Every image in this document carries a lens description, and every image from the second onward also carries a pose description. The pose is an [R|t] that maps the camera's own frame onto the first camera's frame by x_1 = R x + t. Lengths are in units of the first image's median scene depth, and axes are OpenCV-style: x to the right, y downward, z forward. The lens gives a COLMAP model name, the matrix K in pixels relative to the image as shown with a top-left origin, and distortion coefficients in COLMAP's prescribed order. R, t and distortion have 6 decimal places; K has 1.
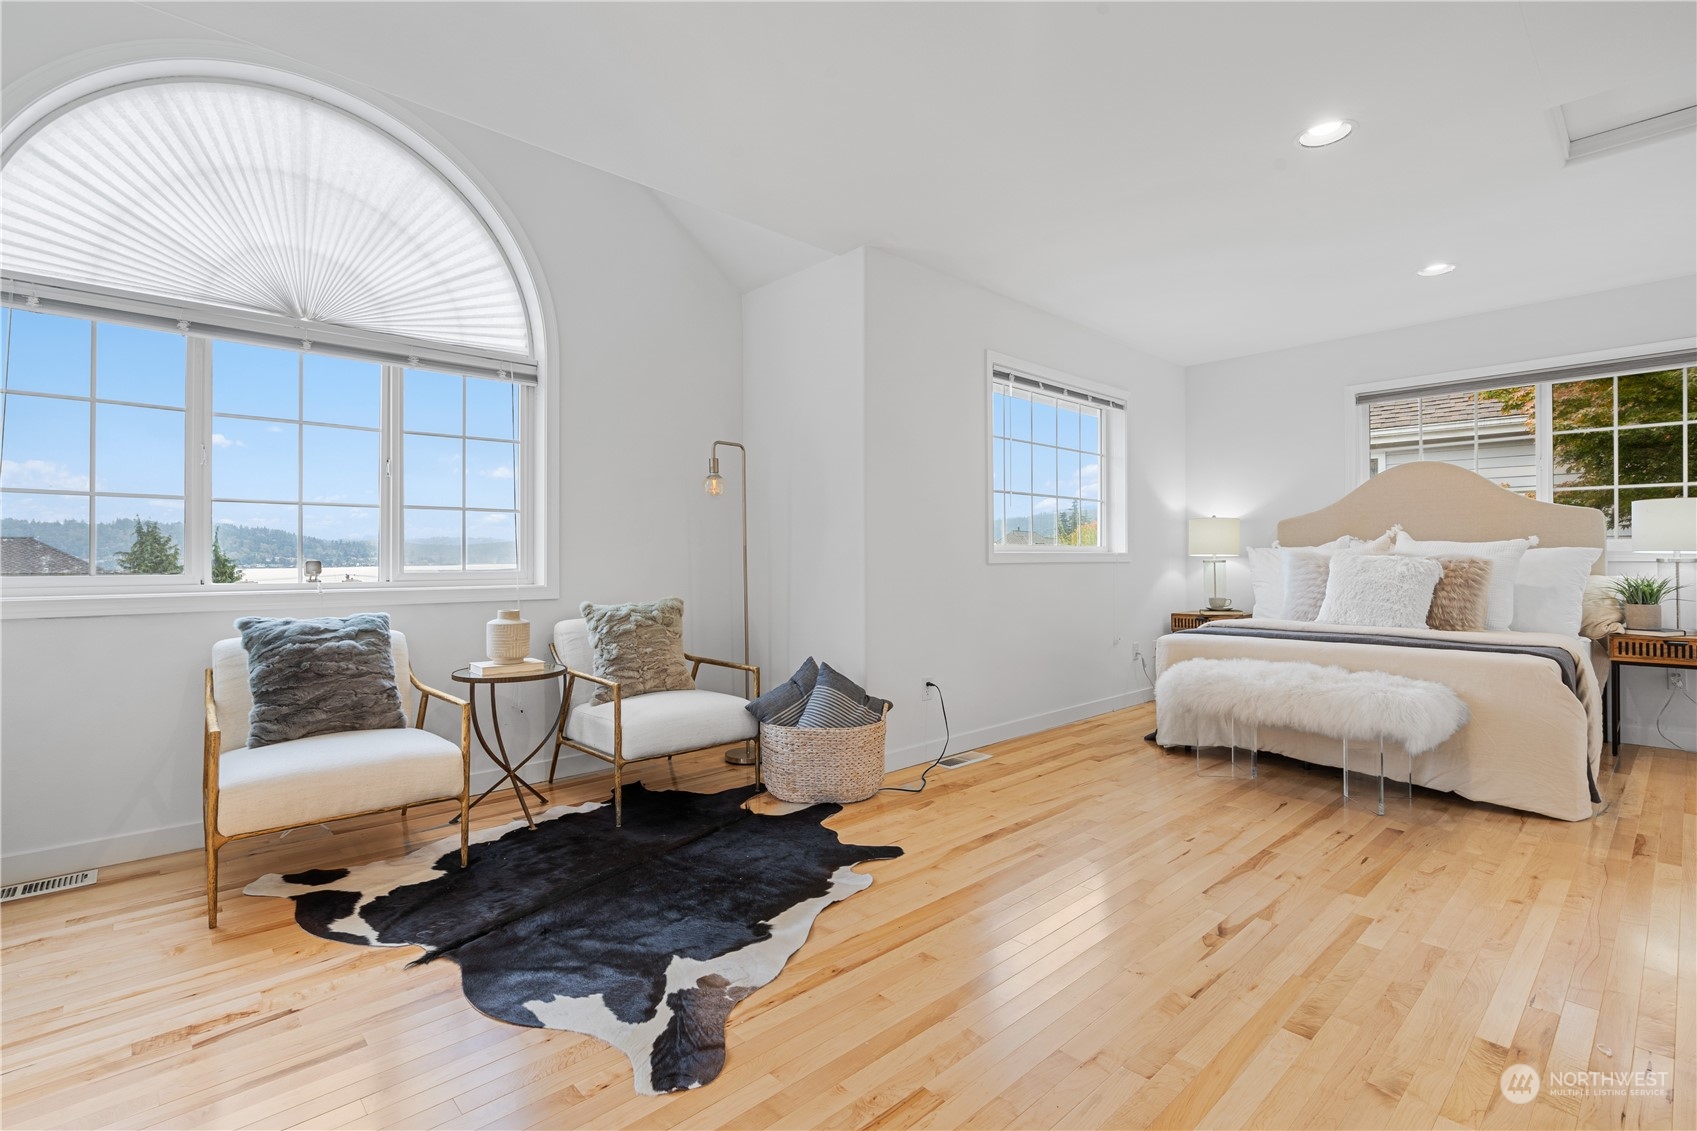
lens RADIAL K [[782.7, 0, 853.8], [0, 782.7, 546.5], [0, 0, 1]] dist [0.001089, -0.001073]
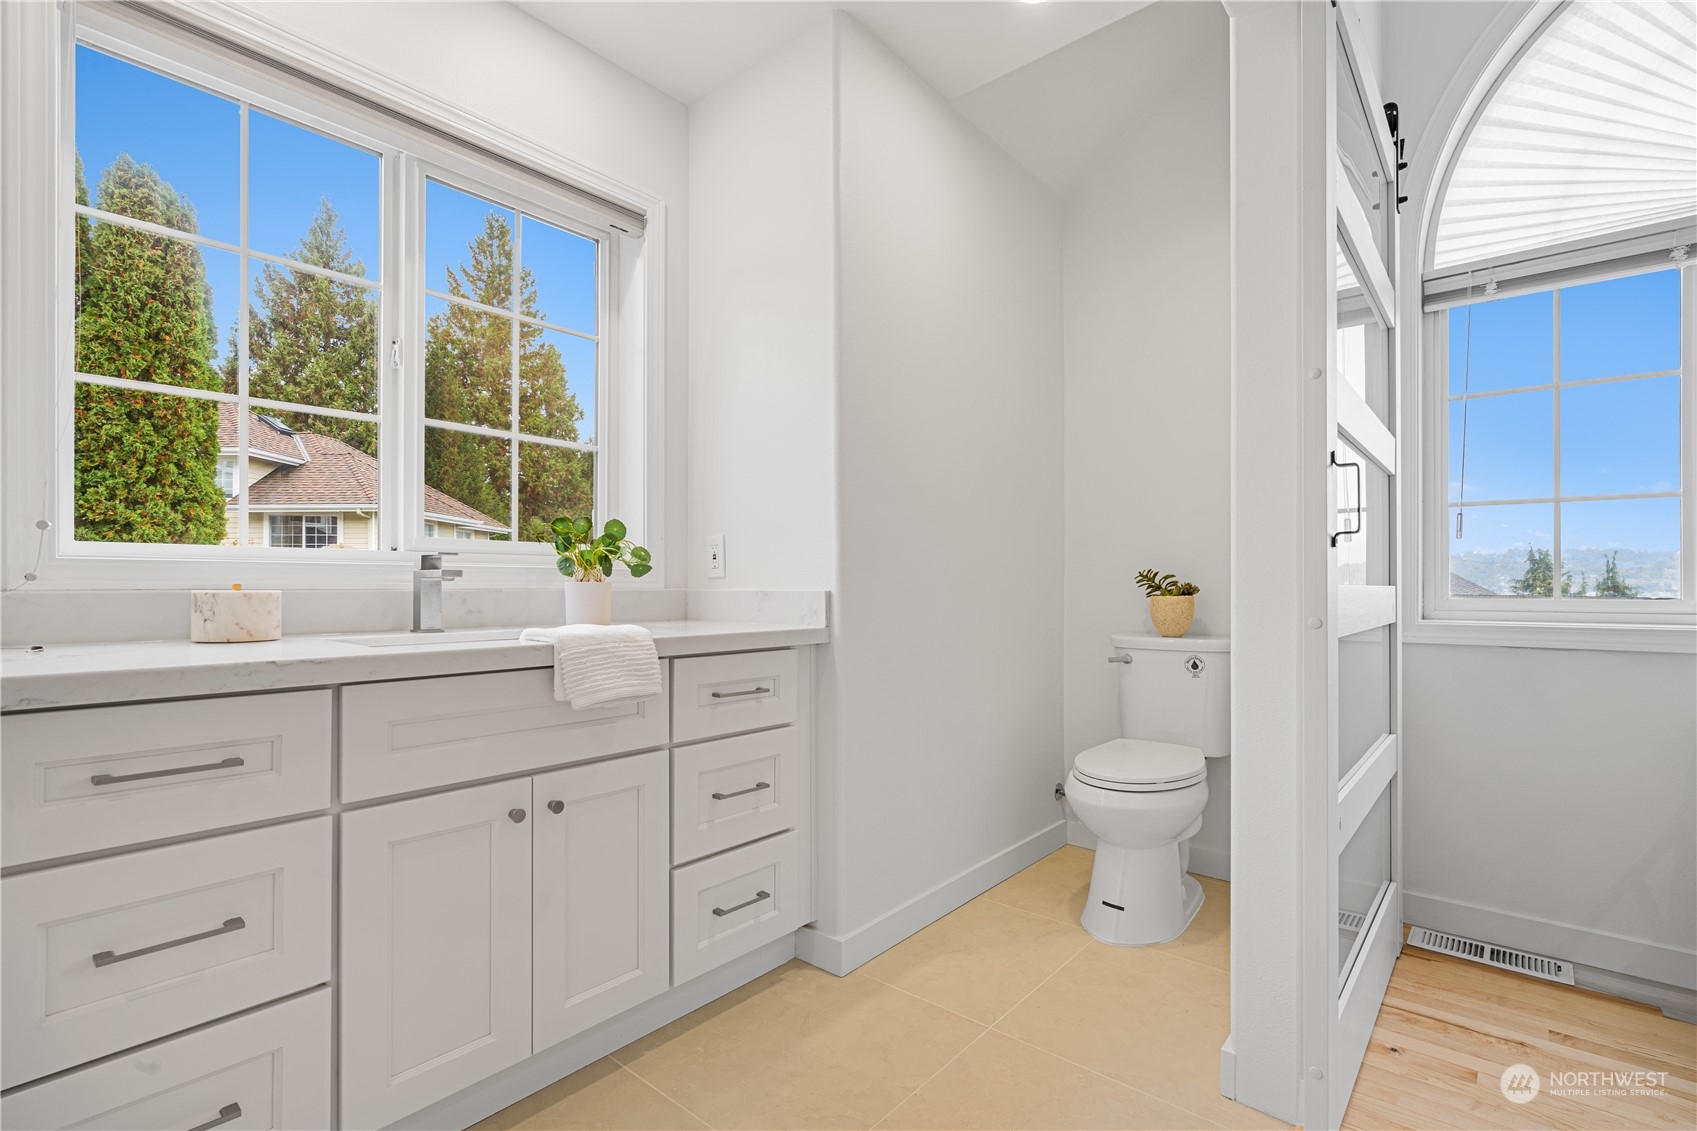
lens RADIAL K [[765.8, 0, 844.9], [0, 765.8, 586.2], [0, 0, 1]] dist [-0.000442, -0.000499]
pose [[0.101103, 0.003141, -0.994871, -0.200104], [0.012843, 0.999908, 0.004462, 0.007421], [0.994793, -0.013228, 0.101053, 0.139075]]
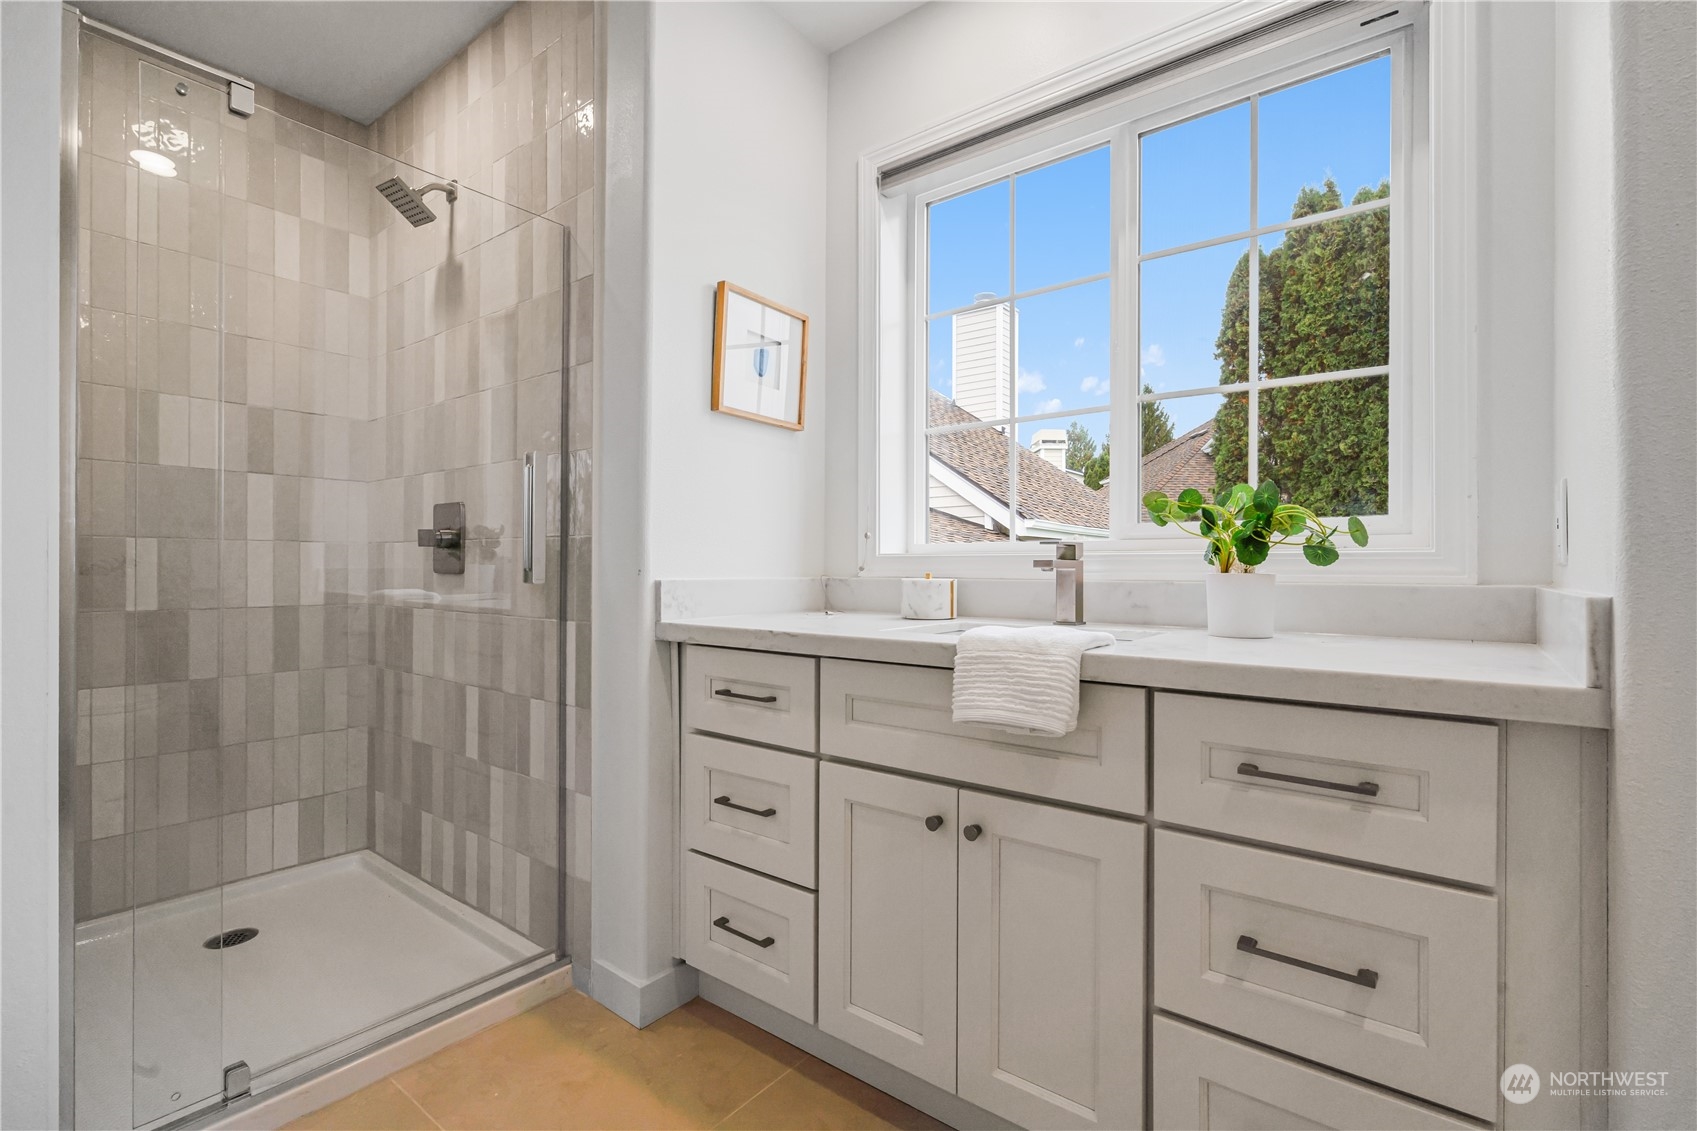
lens RADIAL K [[779.9, 0, 848.1], [0, 779.9, 571.5], [0, 0, 1]] dist [-0.003394, 0.000625]
pose [[-0.988667, -0.002776, -0.150098, -0.523272], [-0.000934, 0.999923, -0.012340, 0.008797], [0.150121, -0.012059, -0.988594, 0.384942]]
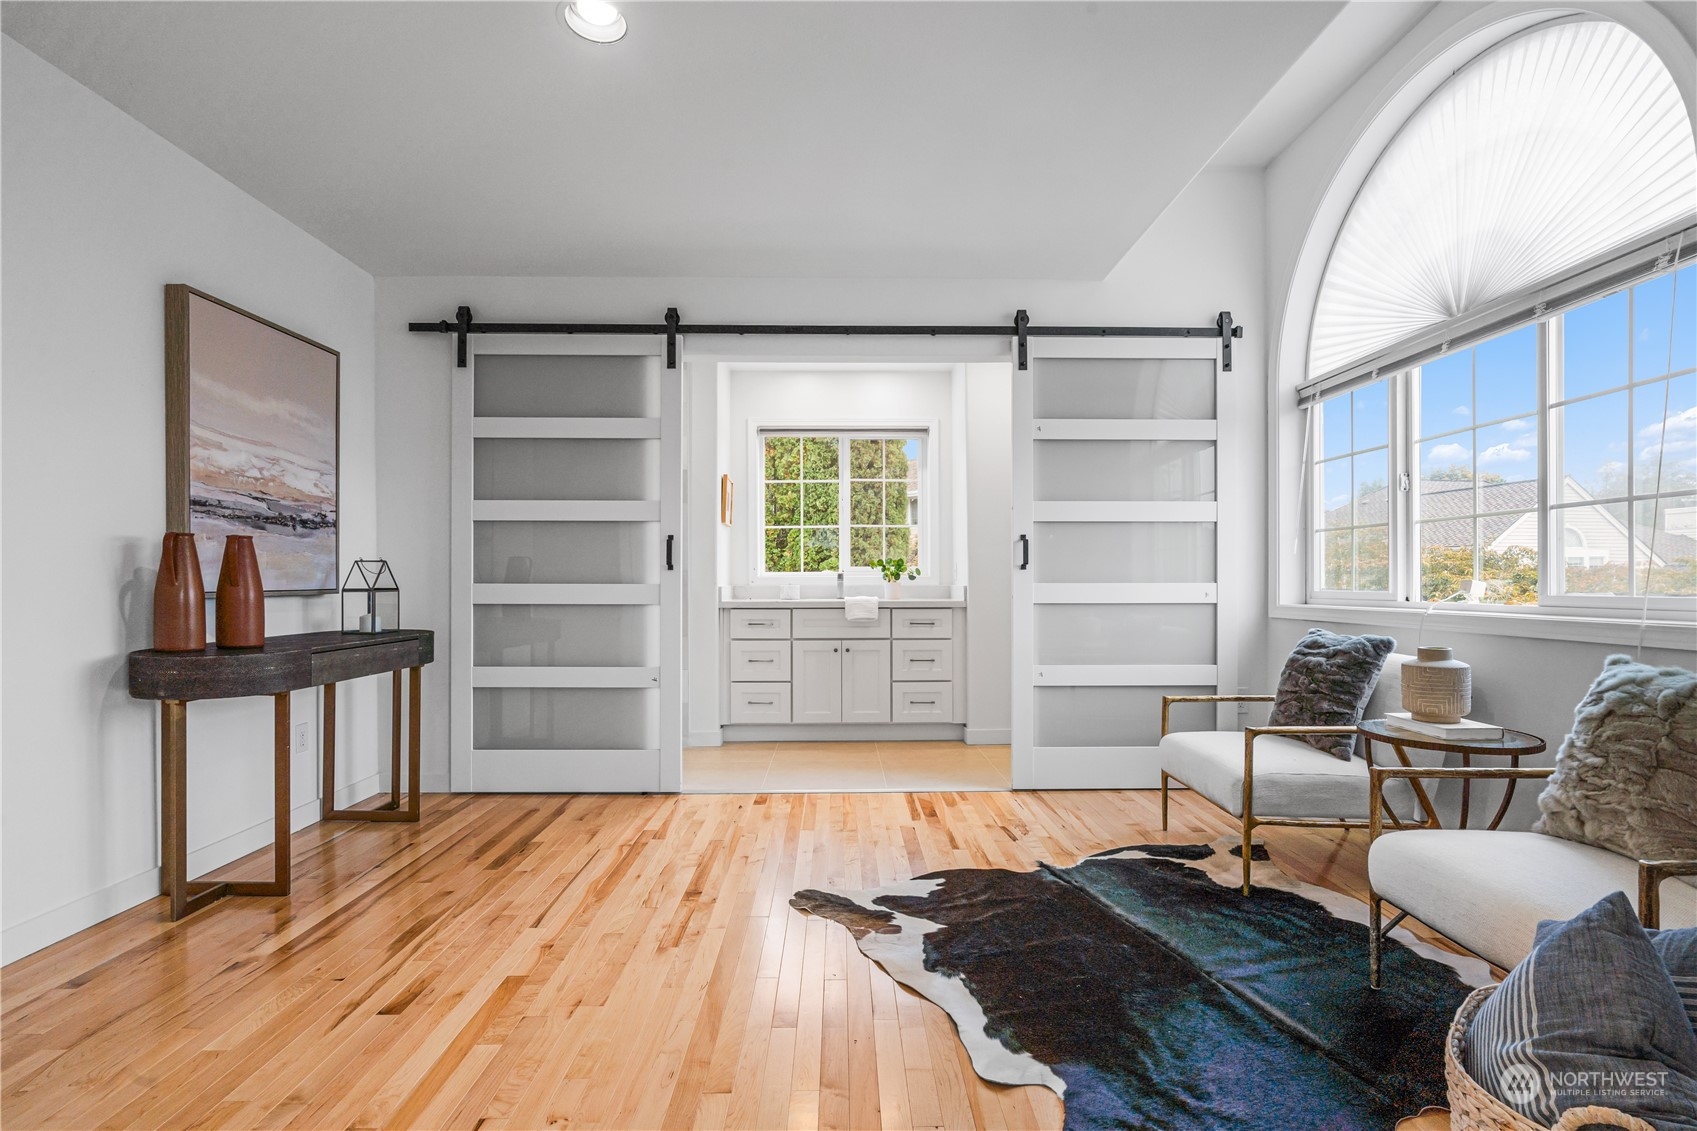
lens RADIAL K [[779.9, 0, 848.1], [0, 779.9, 571.5], [0, 0, 1]] dist [-0.003394, 0.000625]
pose [[-0.678164, -0.007115, -0.734876, 0.420735], [0.015452, 0.999594, -0.023937, 0.018939], [0.734748, -0.027589, -0.677779, 1.003011]]
